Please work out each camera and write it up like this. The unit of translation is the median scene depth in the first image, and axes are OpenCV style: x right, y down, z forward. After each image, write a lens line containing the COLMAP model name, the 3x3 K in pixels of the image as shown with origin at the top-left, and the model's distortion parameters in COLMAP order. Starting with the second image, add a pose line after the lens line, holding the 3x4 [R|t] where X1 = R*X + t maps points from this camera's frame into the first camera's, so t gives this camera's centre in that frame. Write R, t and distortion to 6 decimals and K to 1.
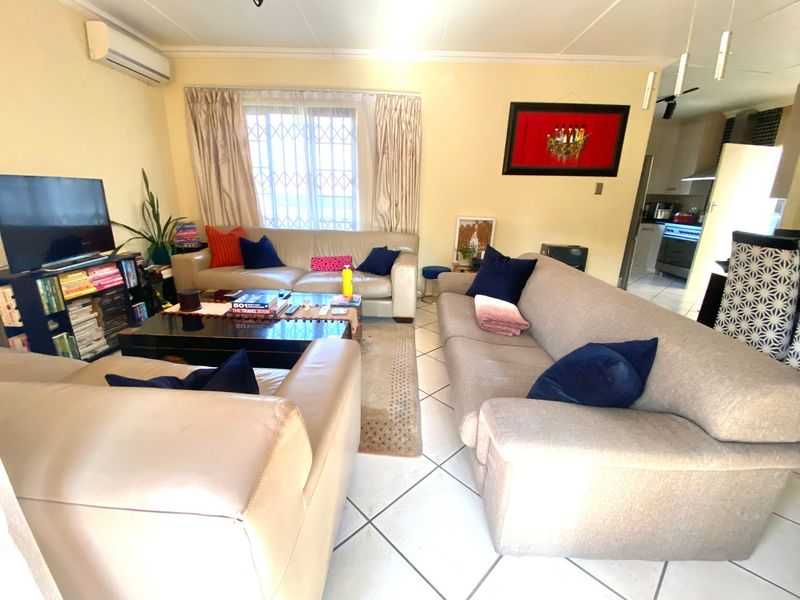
lens RADIAL K [[347.4, 0, 394.1], [0, 347.4, 299.9], [0, 0, 1]] dist [0.003110, -0.010047]
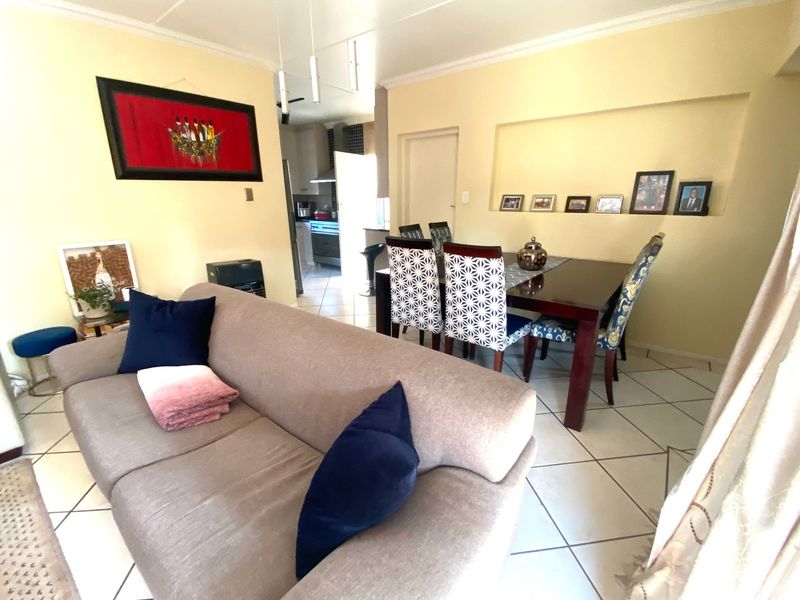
lens RADIAL K [[347.4, 0, 401.1], [0, 347.4, 303.1], [0, 0, 1]] dist [0.003110, -0.010047]
pose [[0.586825, -0.270782, 0.763095, 0.047893], [0.256092, 0.956115, 0.142339, -0.075257], [-0.768149, 0.111895, 0.630417, 0.146357]]
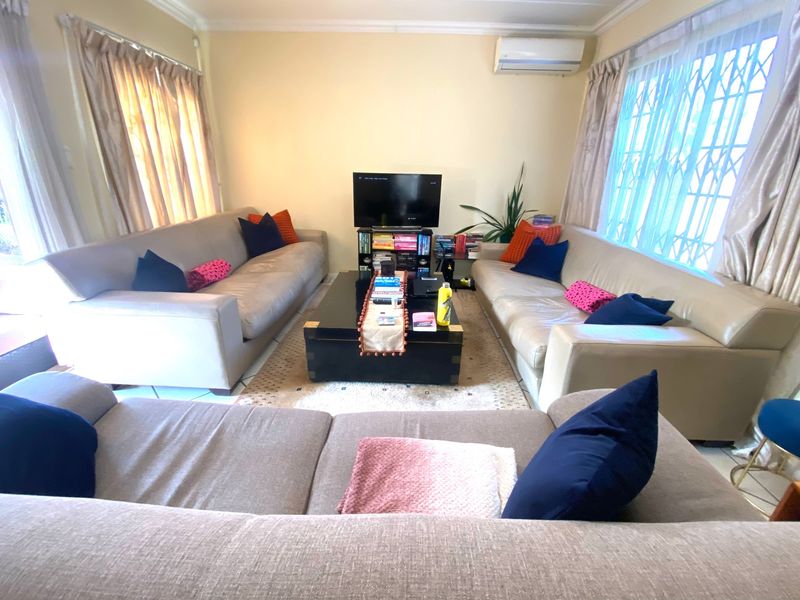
lens RADIAL K [[347.4, 0, 394.8], [0, 347.4, 307.2], [0, 0, 1]] dist [0.003110, -0.010047]
pose [[0.008275, 0.342612, -0.939440, 0.450639], [-0.304235, 0.895798, 0.324016, -0.198210], [0.952561, 0.283129, 0.111648, 0.608346]]
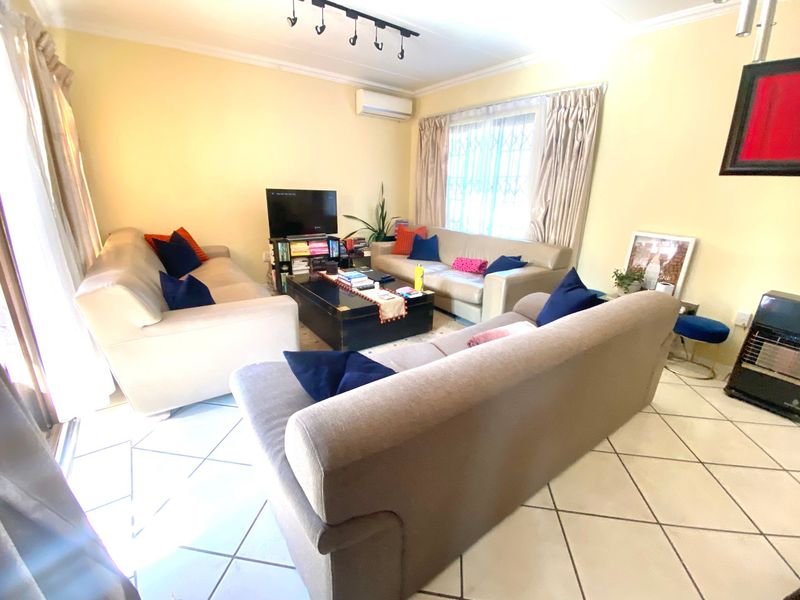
lens RADIAL K [[347.4, 0, 401.3], [0, 347.4, 305.2], [0, 0, 1]] dist [0.003110, -0.010047]
pose [[0.616660, 0.236985, -0.750712, 0.539942], [-0.234515, 0.965617, 0.112188, -0.057007], [0.751488, 0.106871, 0.651034, 0.154919]]
